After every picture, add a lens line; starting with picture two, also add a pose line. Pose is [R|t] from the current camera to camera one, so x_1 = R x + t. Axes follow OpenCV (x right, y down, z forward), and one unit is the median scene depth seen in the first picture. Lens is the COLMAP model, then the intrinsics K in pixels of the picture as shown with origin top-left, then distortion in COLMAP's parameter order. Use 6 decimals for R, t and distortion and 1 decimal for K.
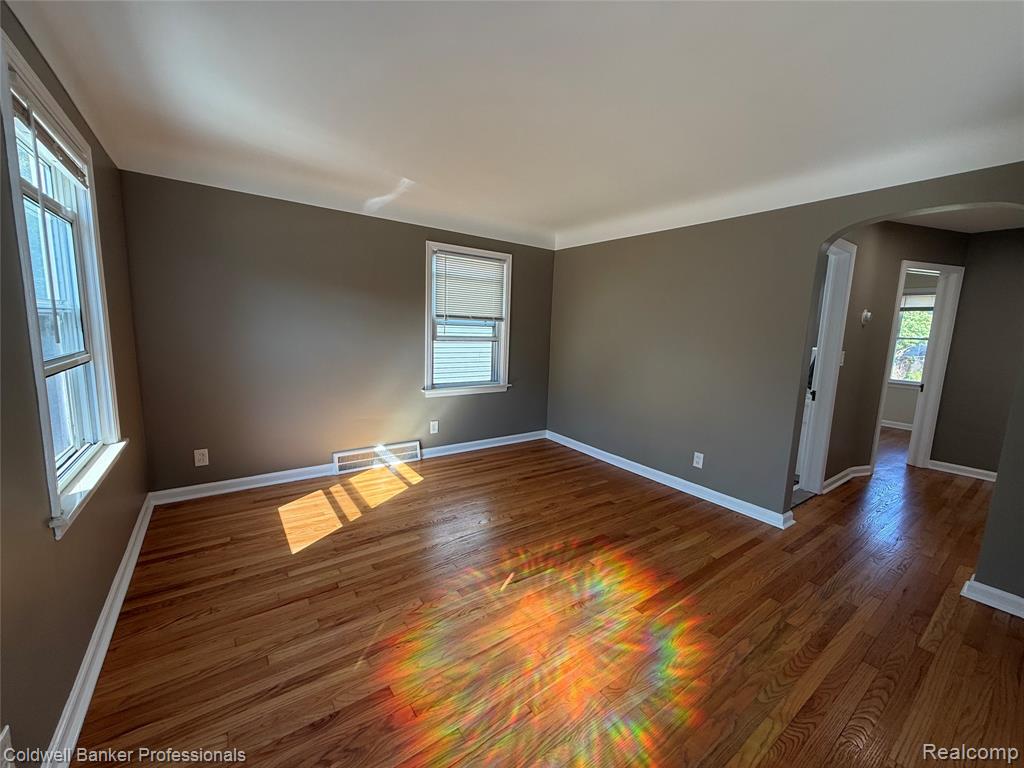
lens RADIAL K [[411.2, 0, 508.8], [0, 411.2, 384.7], [0, 0, 1]] dist [0.000150, 0.001102]
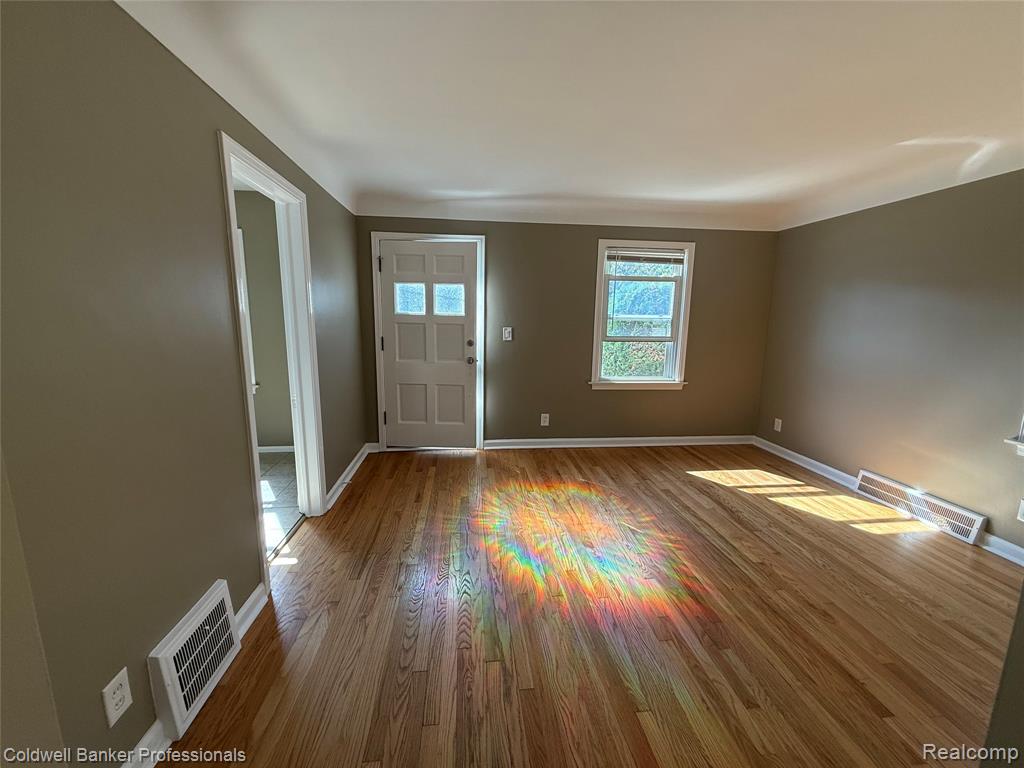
lens RADIAL K [[411.2, 0, 507.2], [0, 411.2, 386.3], [0, 0, 1]] dist [0.000150, 0.001102]
pose [[-0.499255, 0.108619, -0.859620, 0.894193], [-0.155897, 0.964660, 0.212434, -0.100957], [0.852315, 0.240071, -0.464677, 0.855302]]
